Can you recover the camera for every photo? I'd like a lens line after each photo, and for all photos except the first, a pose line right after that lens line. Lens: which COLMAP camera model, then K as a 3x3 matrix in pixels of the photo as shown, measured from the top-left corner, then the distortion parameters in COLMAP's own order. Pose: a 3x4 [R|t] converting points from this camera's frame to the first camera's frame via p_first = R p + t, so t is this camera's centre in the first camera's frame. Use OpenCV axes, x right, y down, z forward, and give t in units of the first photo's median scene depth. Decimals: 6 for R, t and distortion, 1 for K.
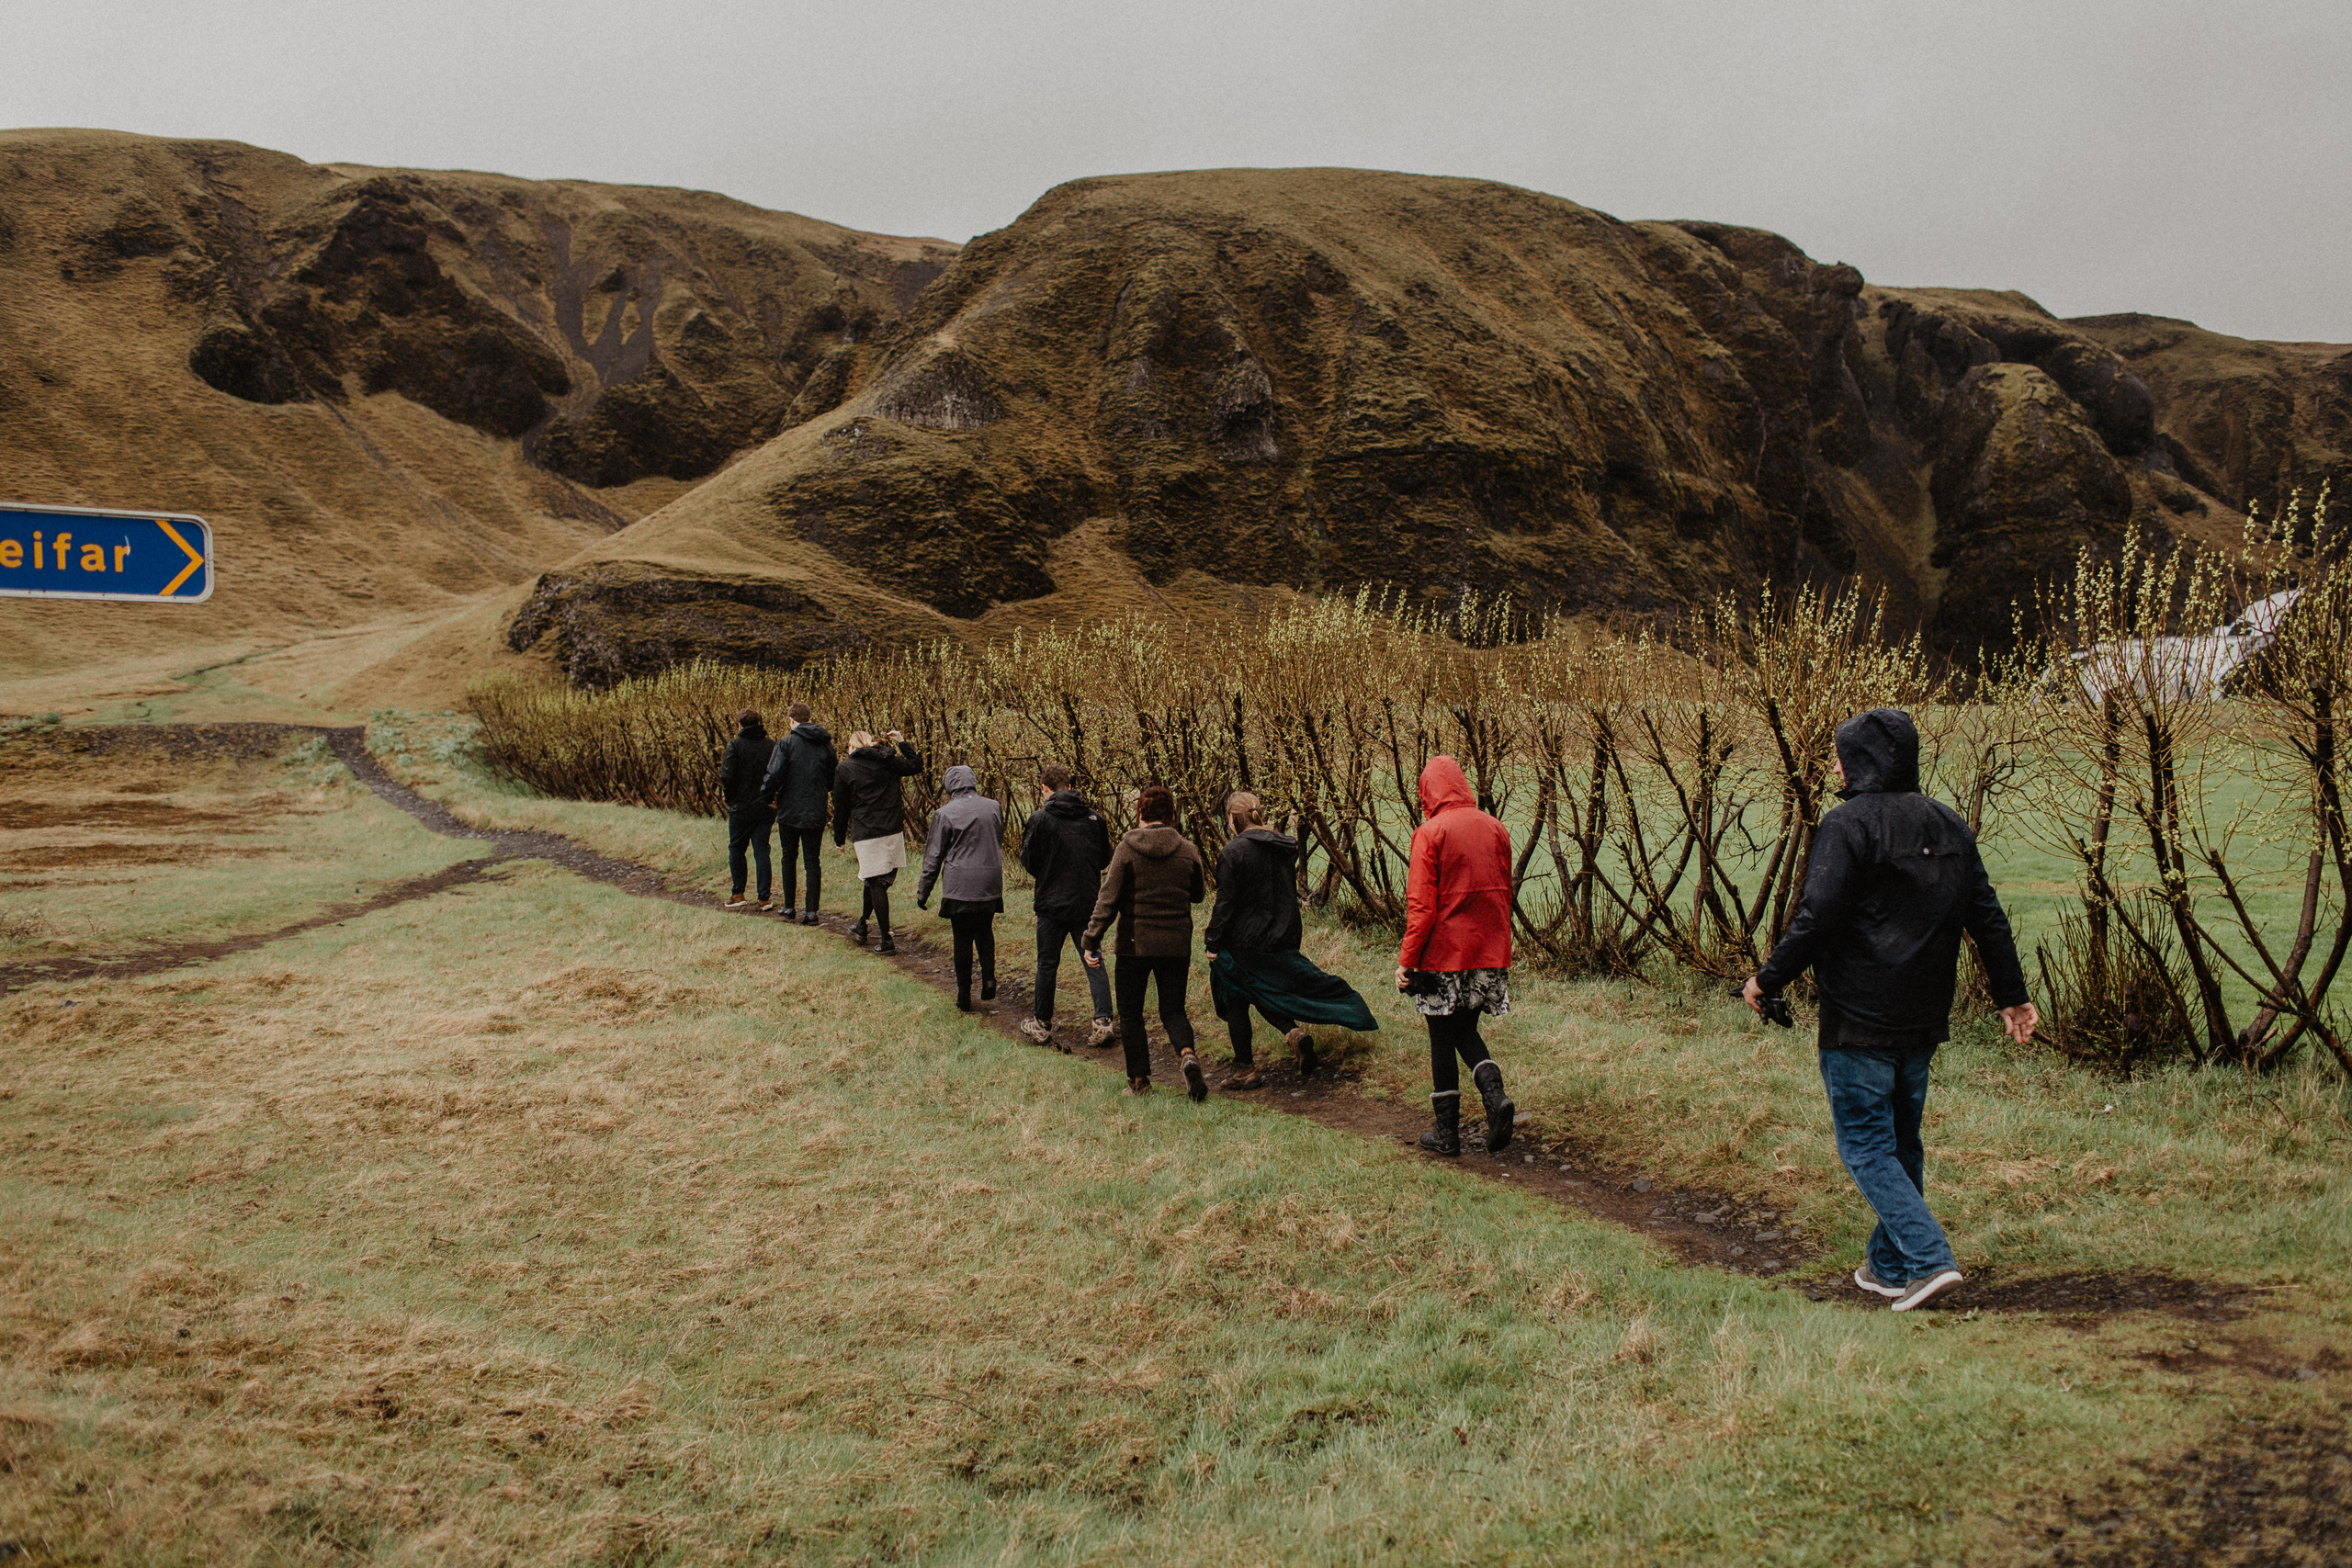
lens RADIAL K [[2490.1, 0, 1093.2], [0, 2490.1, 788.9], [0, 0, 1]] dist [0.016210, 0.024157]
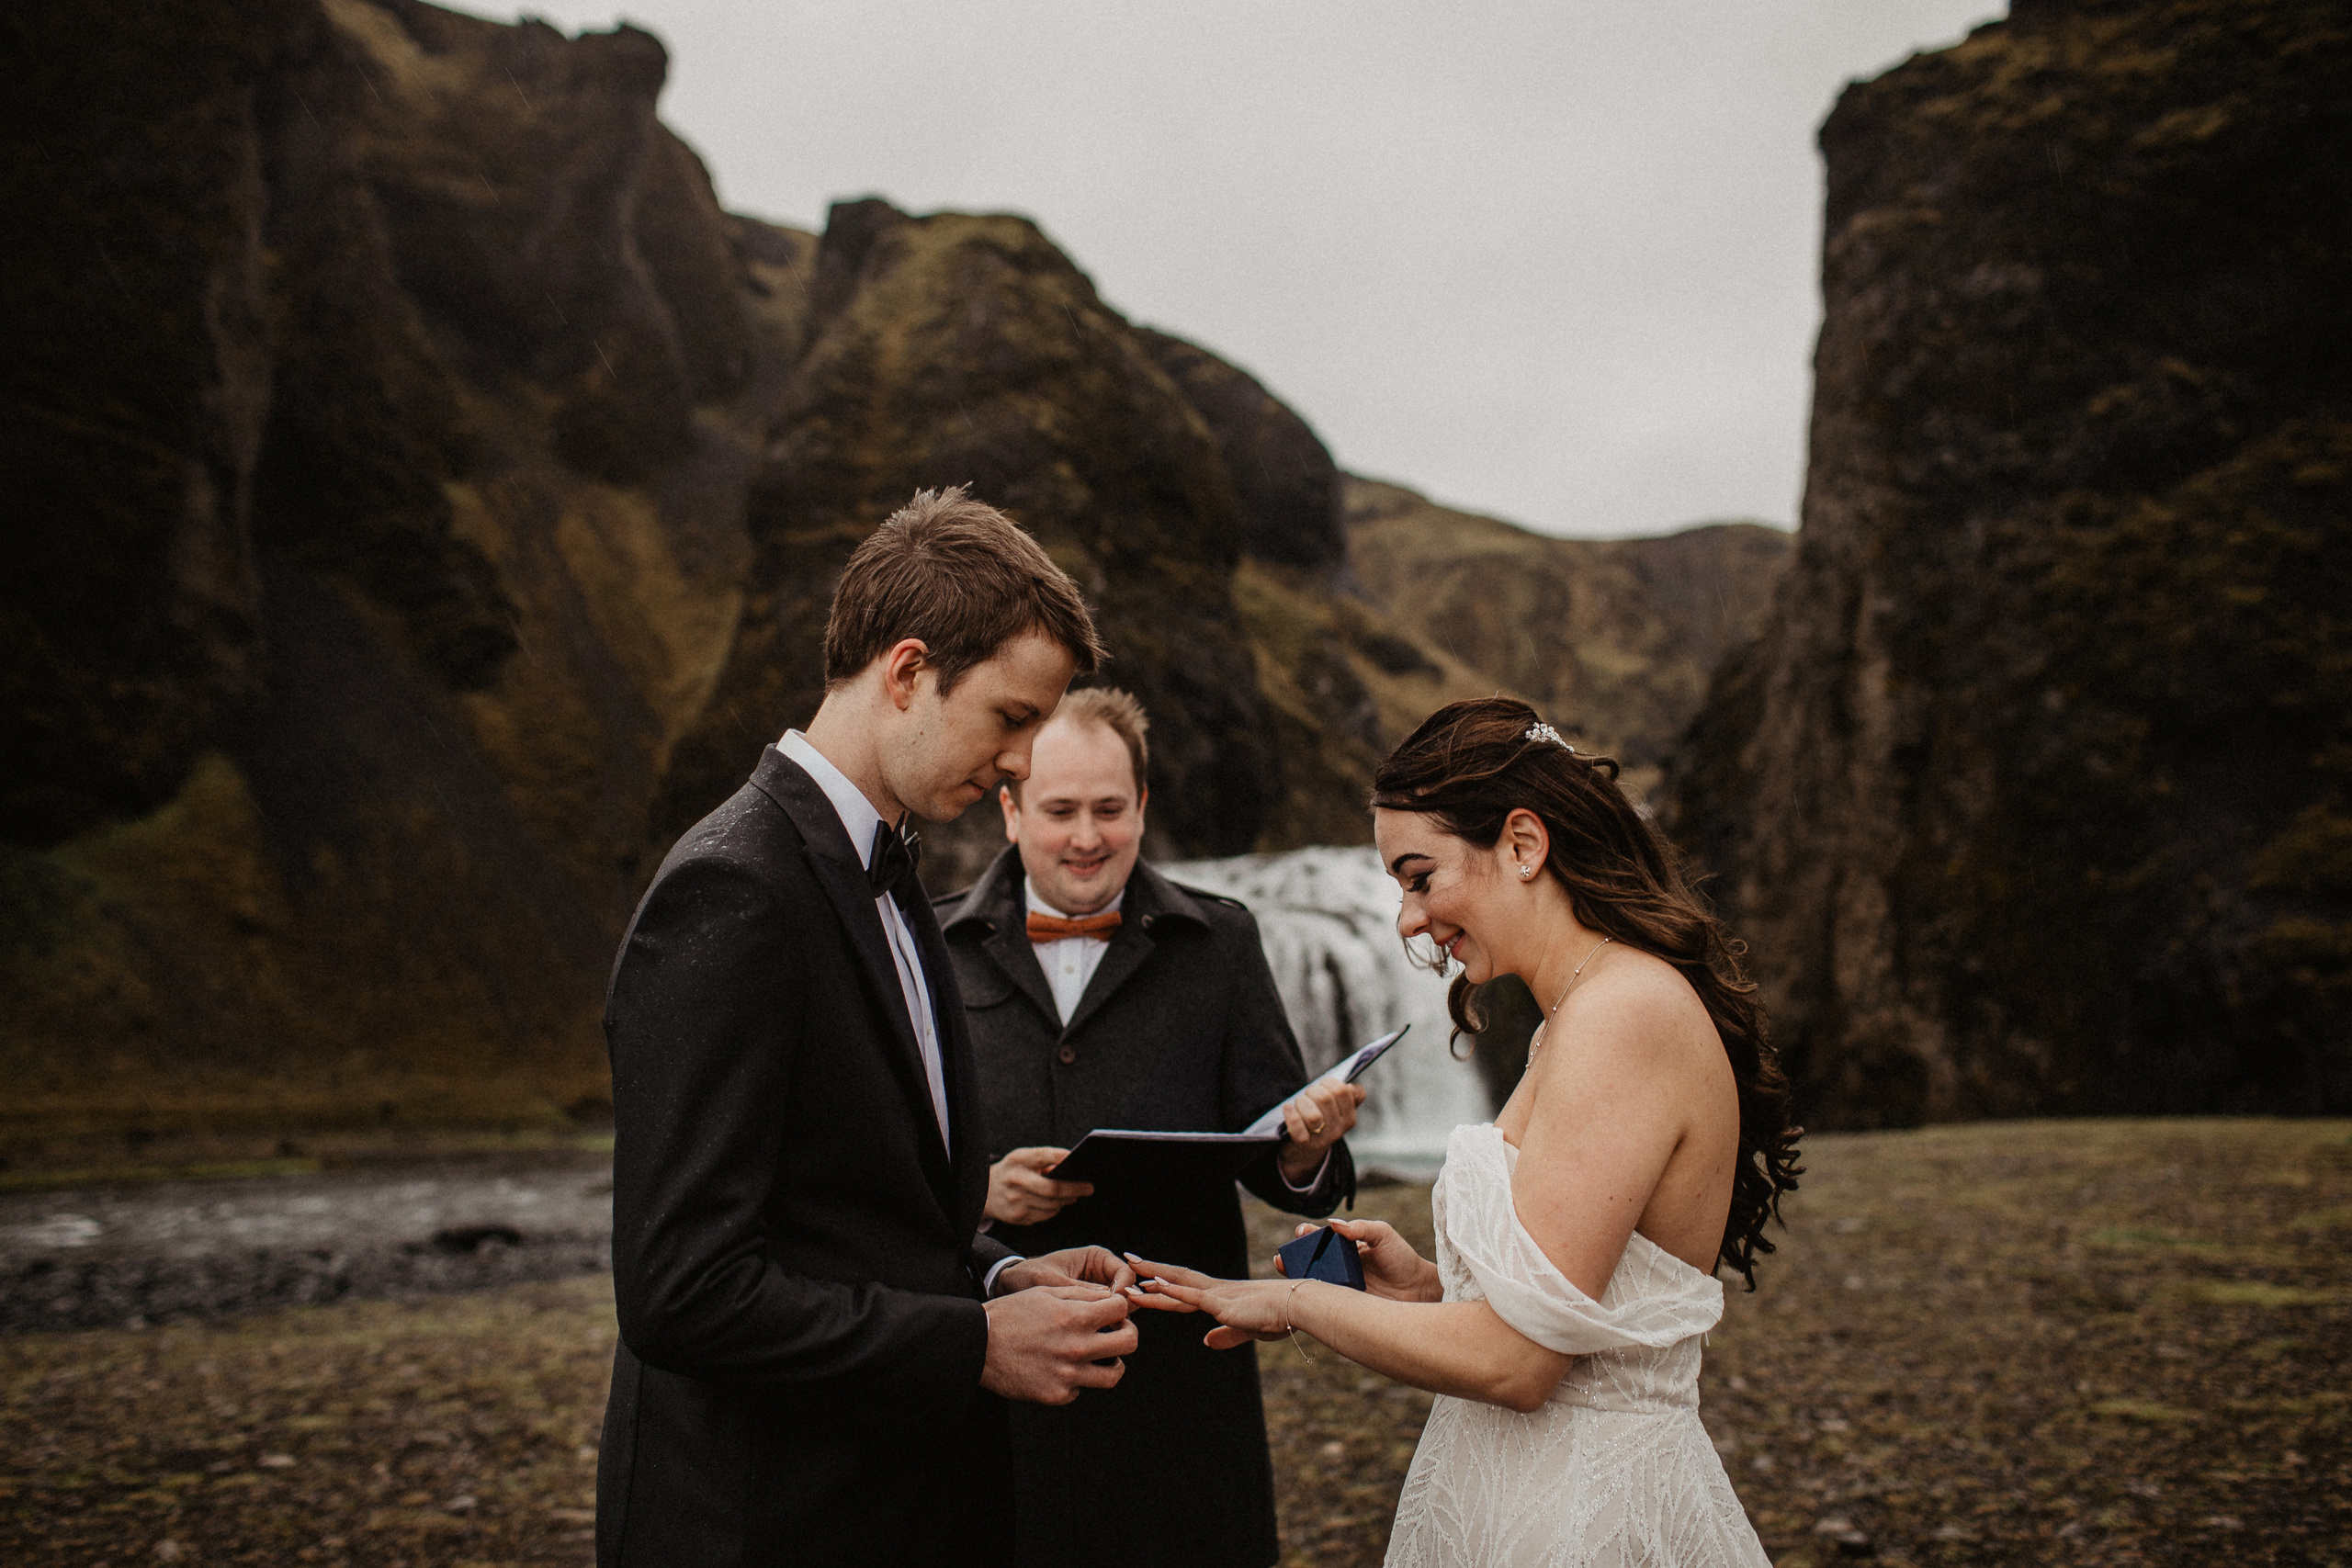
lens RADIAL K [[2373.1, 0, 1176.0], [0, 2373.1, 784.0], [0, 0, 1]] dist [-0.100863, 0.089072]
pose [[0.957567, 0.032045, 0.286422, 0.302953], [0.010527, 0.989248, -0.145870, -0.025188], [-0.288017, 0.142695, 0.946934, 0.666525]]
